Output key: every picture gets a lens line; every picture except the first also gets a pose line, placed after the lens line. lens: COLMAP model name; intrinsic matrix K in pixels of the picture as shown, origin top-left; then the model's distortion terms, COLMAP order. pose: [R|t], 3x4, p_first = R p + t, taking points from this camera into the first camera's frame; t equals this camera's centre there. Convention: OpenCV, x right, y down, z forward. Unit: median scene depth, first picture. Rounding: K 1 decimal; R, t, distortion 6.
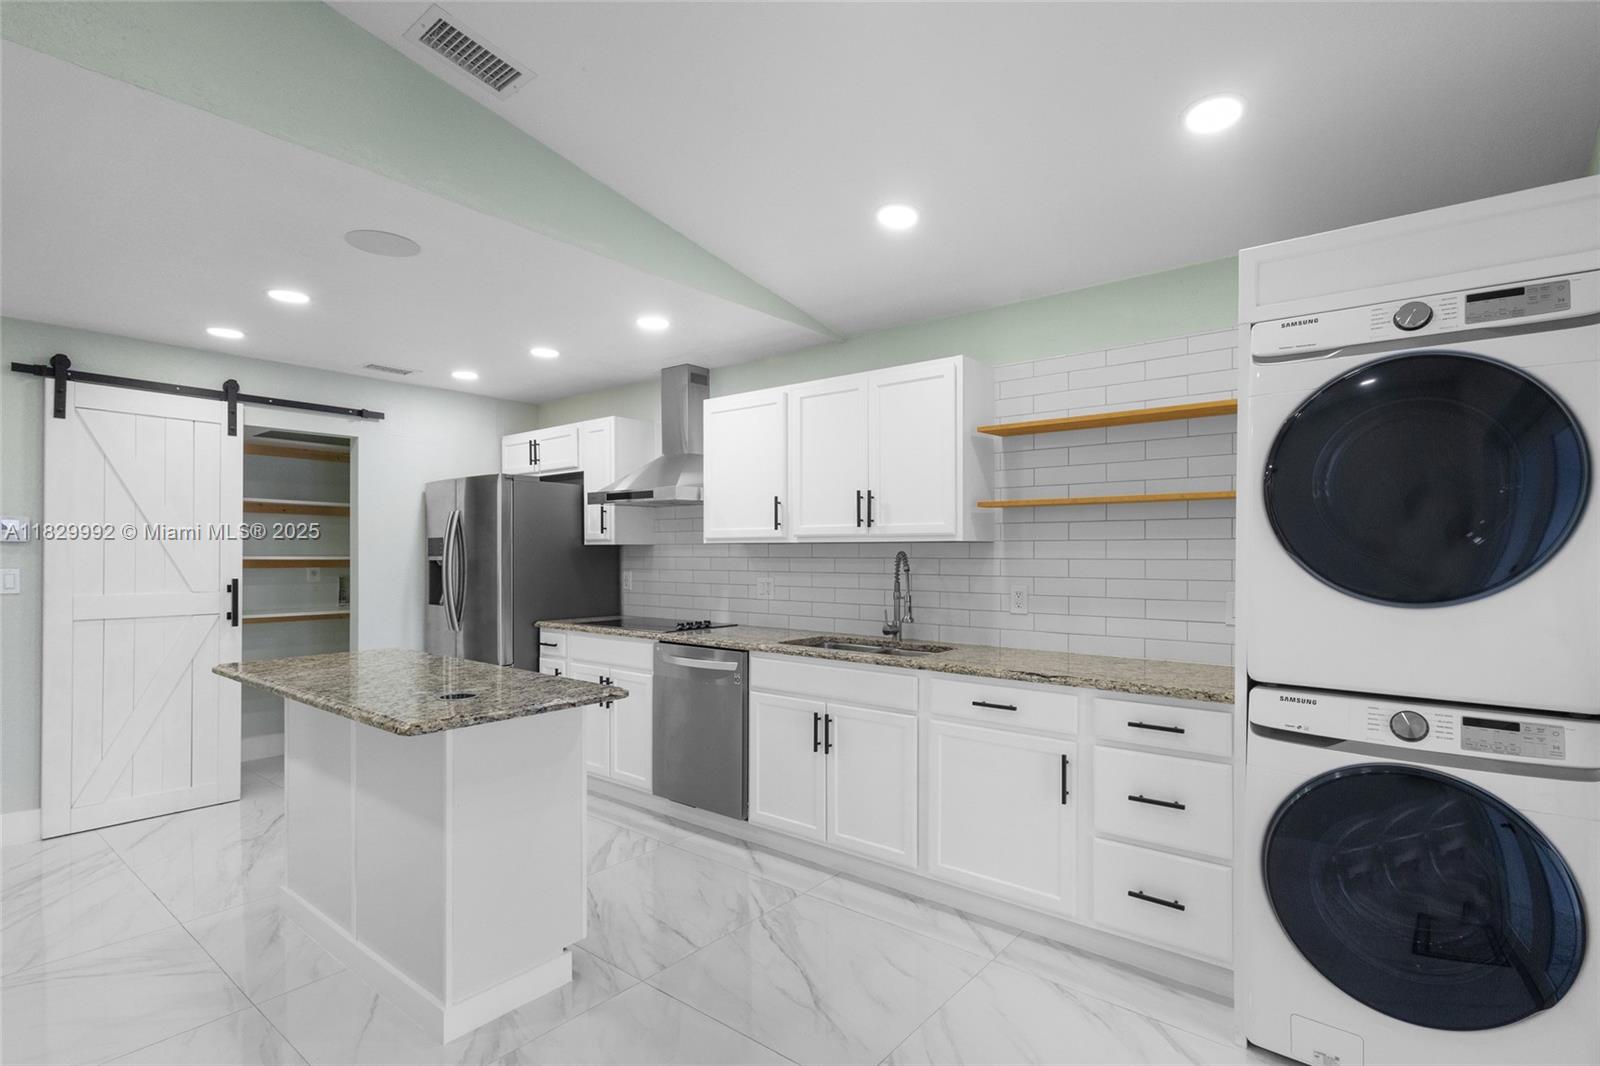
lens RADIAL K [[781.7, 0, 799.9], [0, 781.7, 550.6], [0, 0, 1]] dist [0.023620, 0.000502]
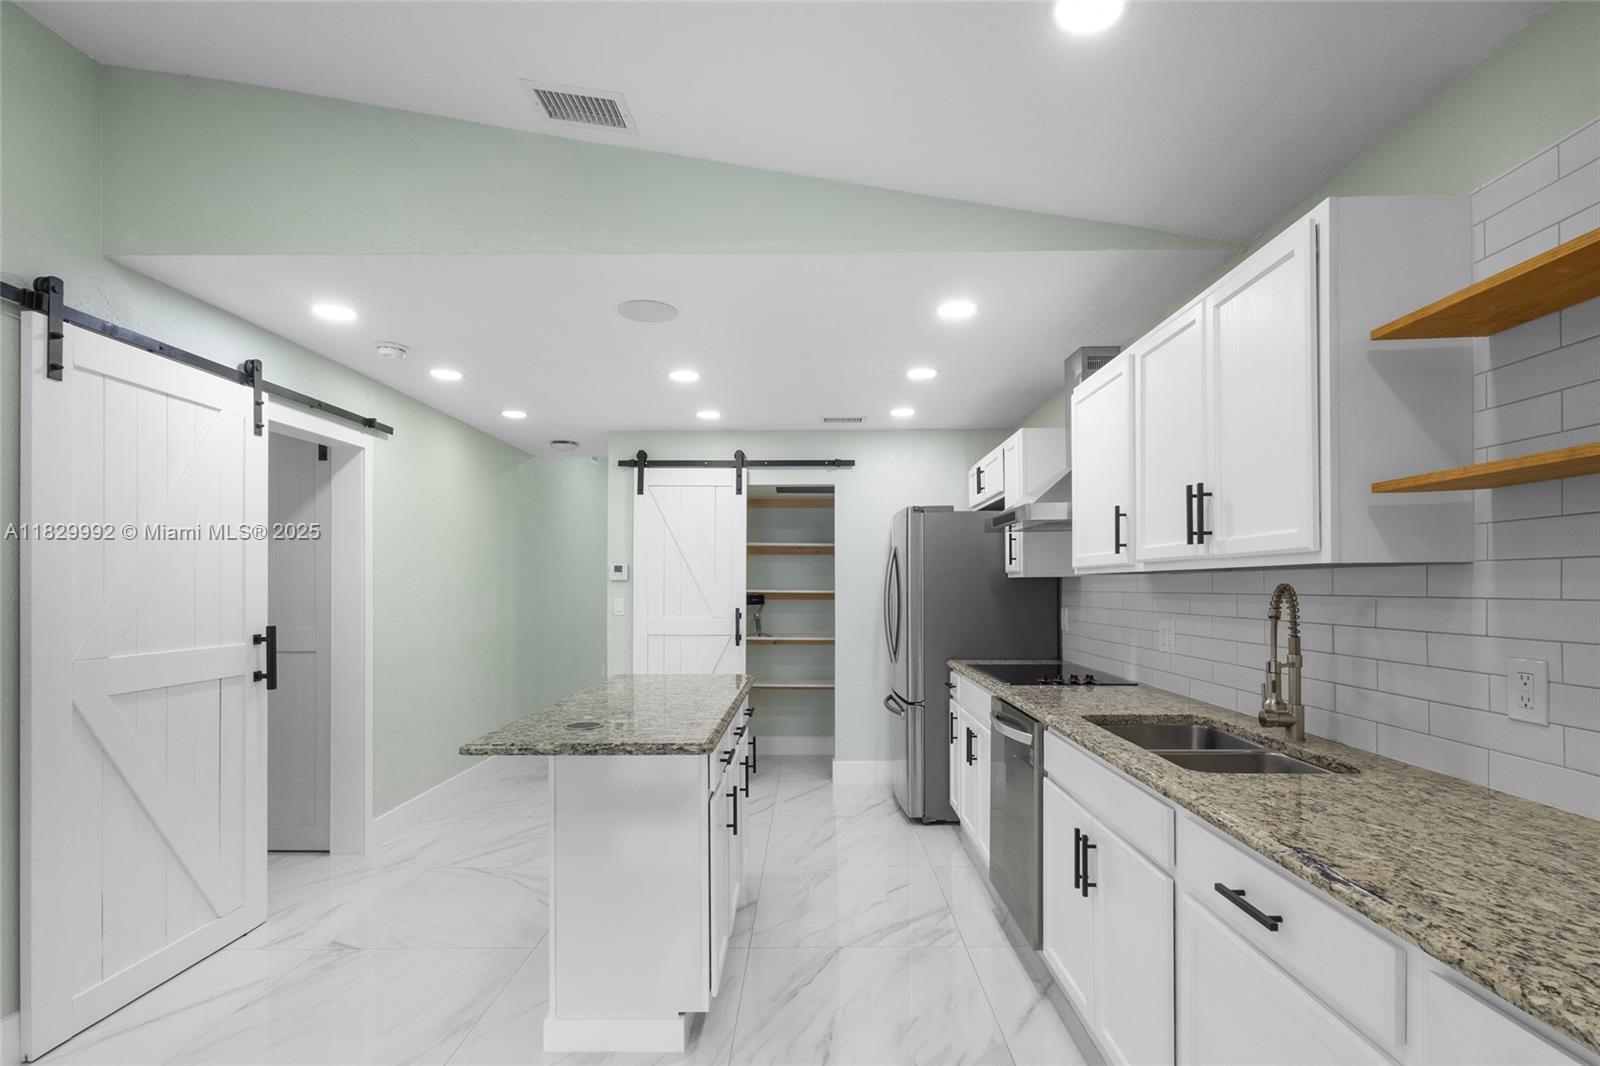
lens RADIAL K [[753.3, 0, 803.4], [0, 753.3, 581.9], [0, 0, 1]] dist [-0.000781, 0.000545]
pose [[0.628999, -0.005995, -0.777383, 0.314381], [0.003579, 0.999982, -0.004816, 0.000993], [0.777398, 0.000247, 0.629009, 0.358853]]
